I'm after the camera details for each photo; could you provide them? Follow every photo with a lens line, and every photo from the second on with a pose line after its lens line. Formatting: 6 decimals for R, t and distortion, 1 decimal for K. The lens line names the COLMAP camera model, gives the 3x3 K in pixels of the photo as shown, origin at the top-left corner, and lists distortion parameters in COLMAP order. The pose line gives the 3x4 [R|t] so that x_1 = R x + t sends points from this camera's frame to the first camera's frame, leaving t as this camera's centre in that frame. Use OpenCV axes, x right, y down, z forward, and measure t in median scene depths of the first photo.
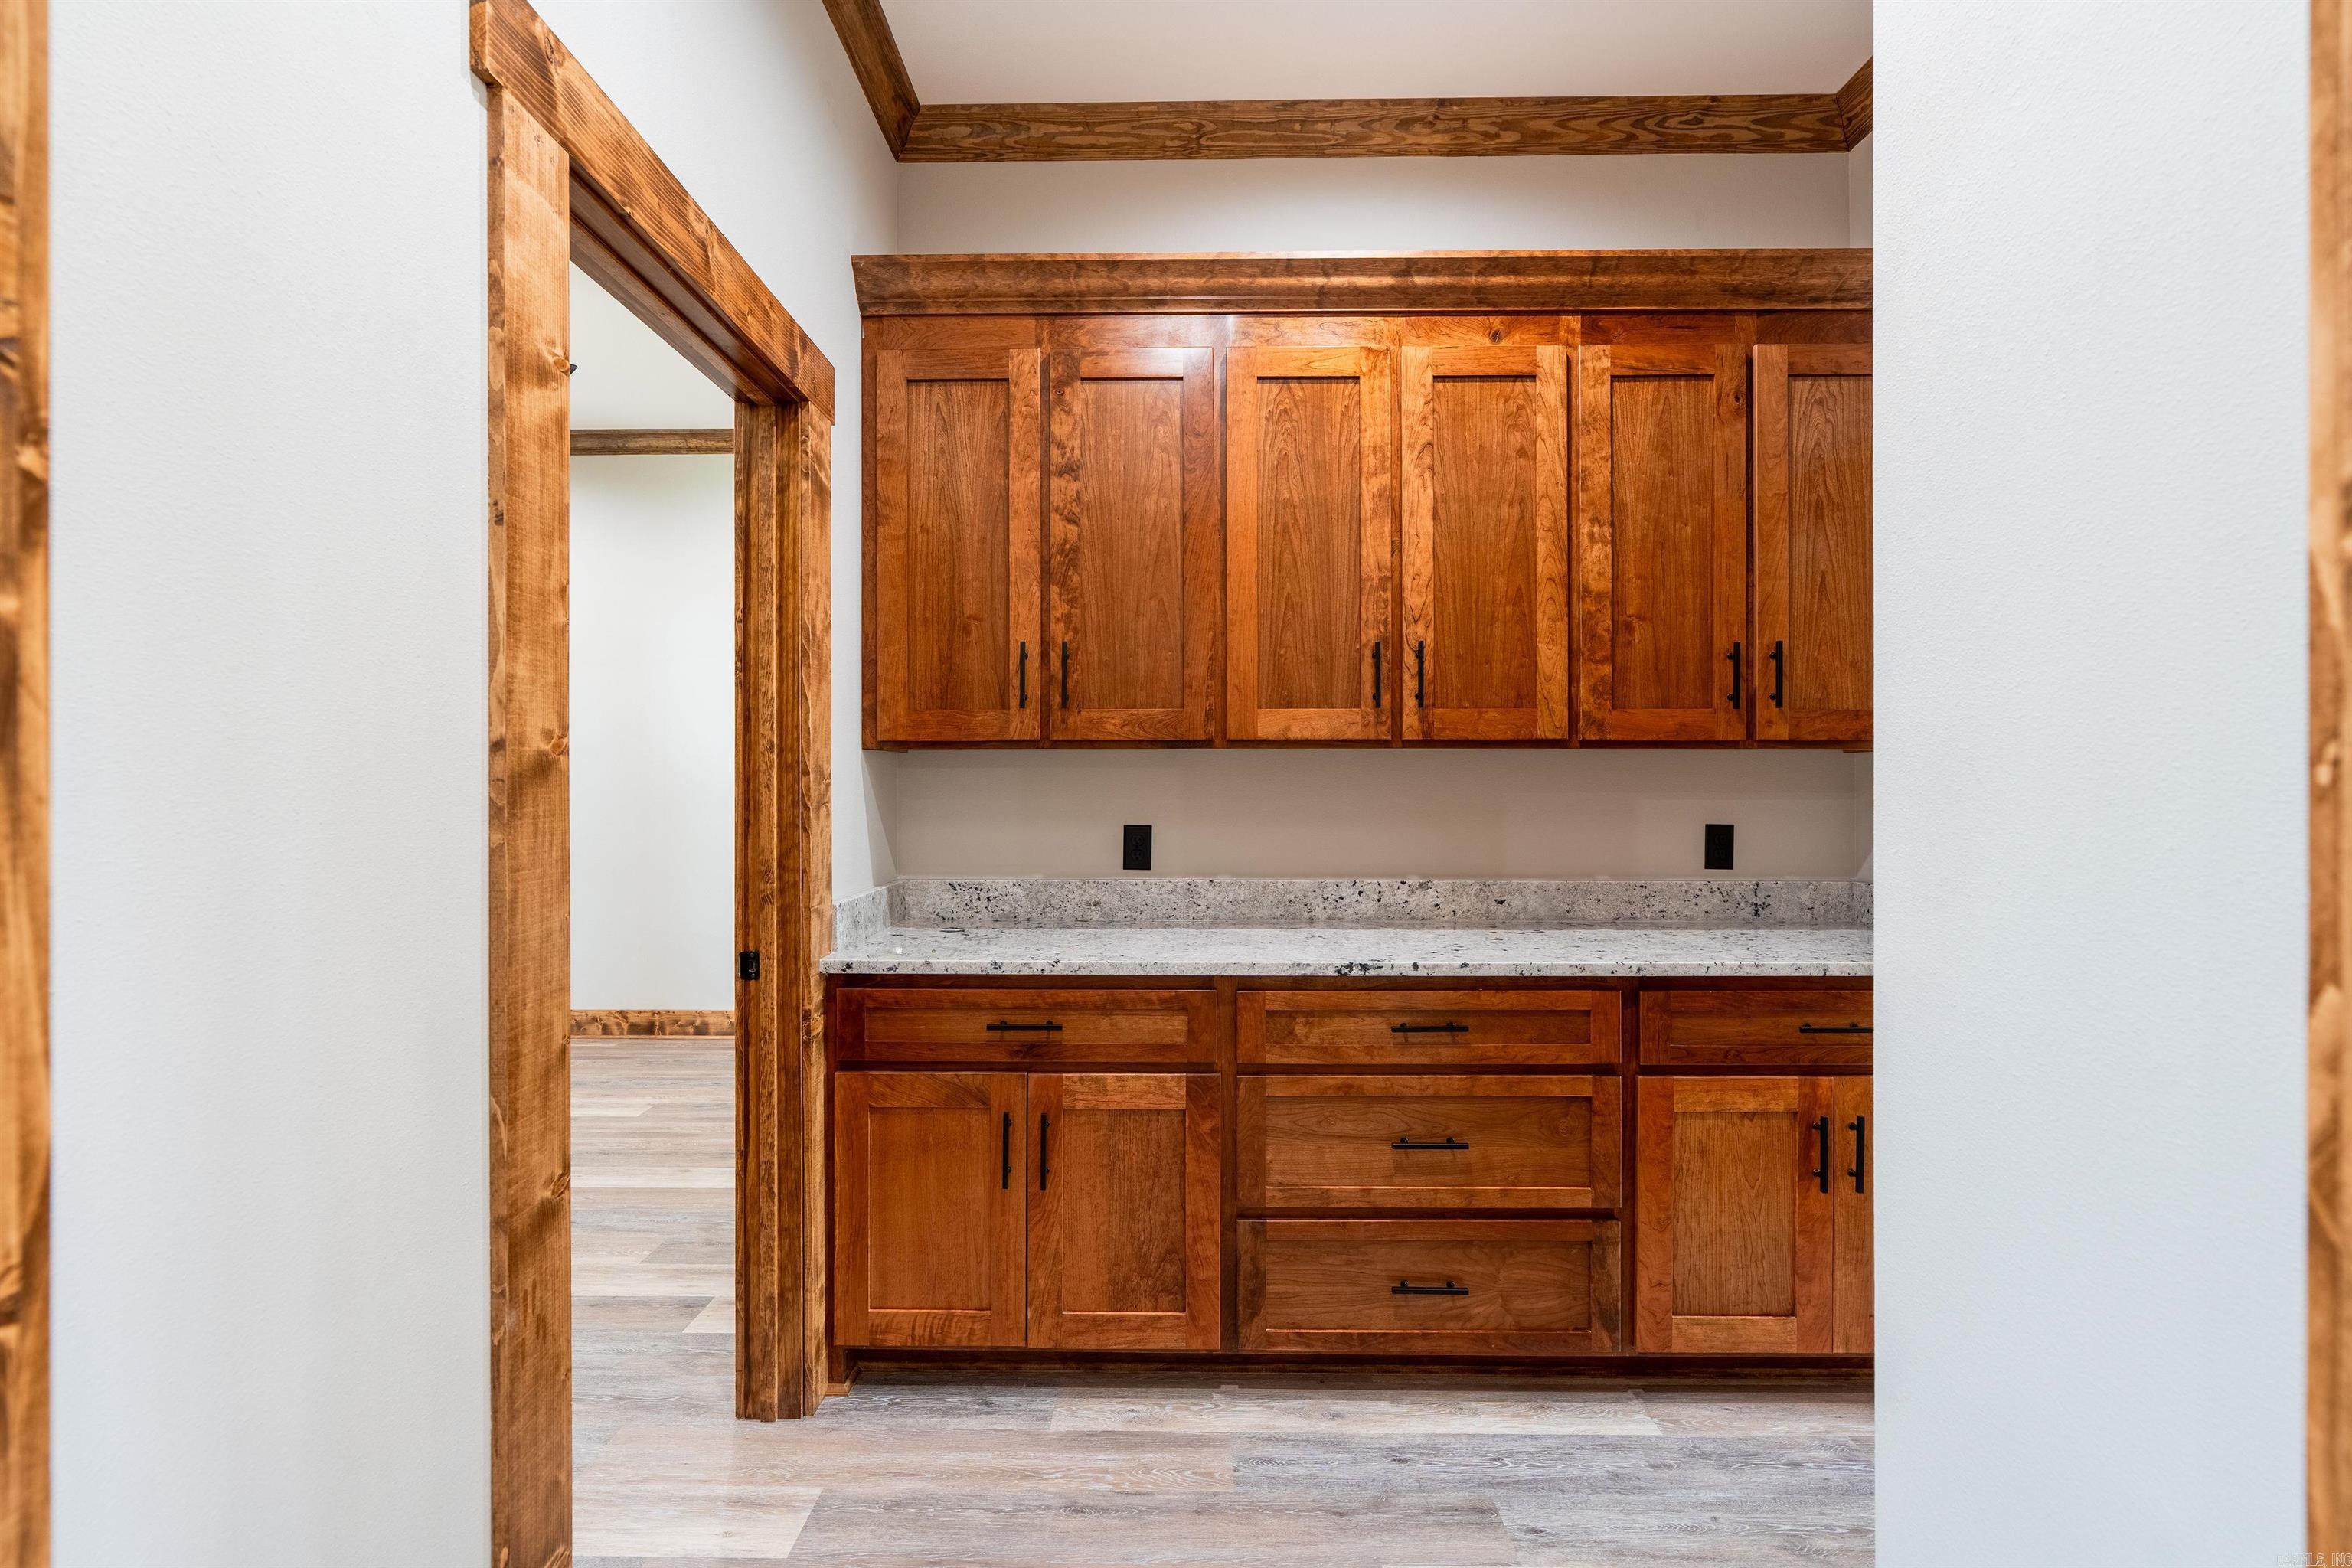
lens RADIAL K [[1051.7, 0, 1175.6], [0, 1051.7, 783.9], [0, 0, 1]] dist [-0.007701, 0.002789]
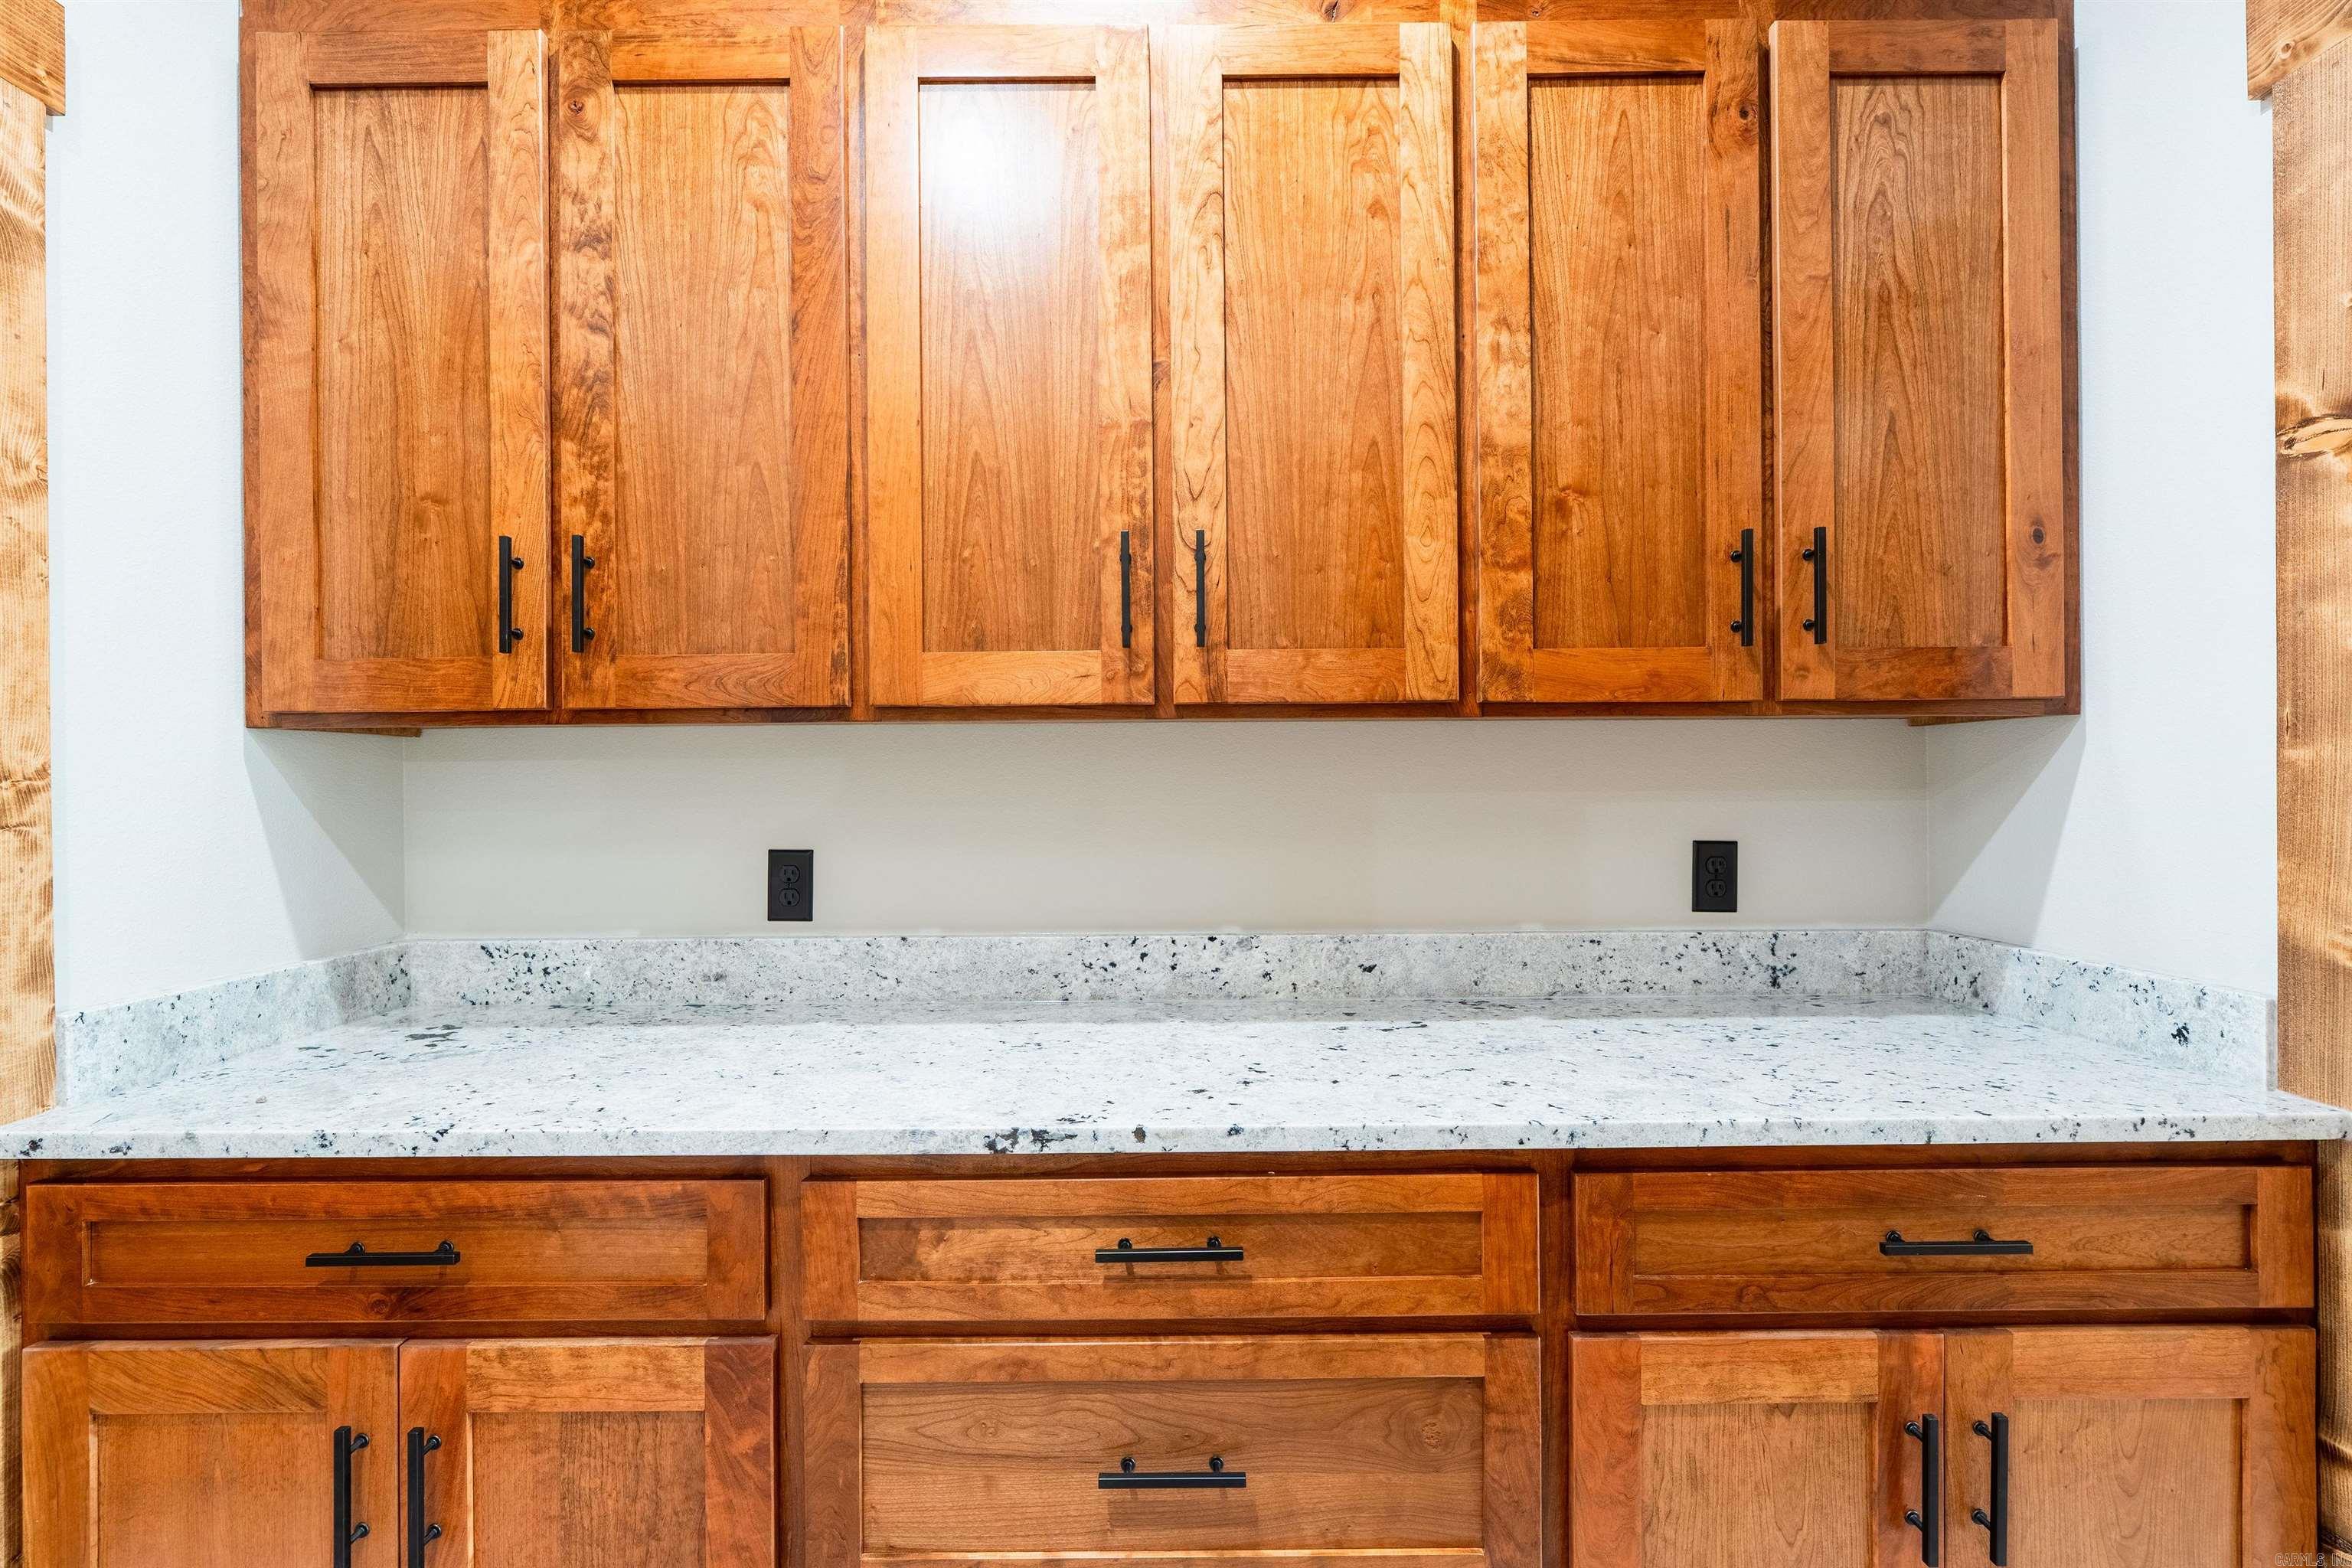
lens RADIAL K [[1051.7, 0, 1173.0], [0, 1051.7, 785.2], [0, 0, 1]] dist [-0.007701, 0.002789]
pose [[0.999863, -0.007875, 0.014591, 0.206893], [0.007845, 0.999967, 0.002158, 0.001469], [-0.014607, -0.002043, 0.999891, 0.421644]]
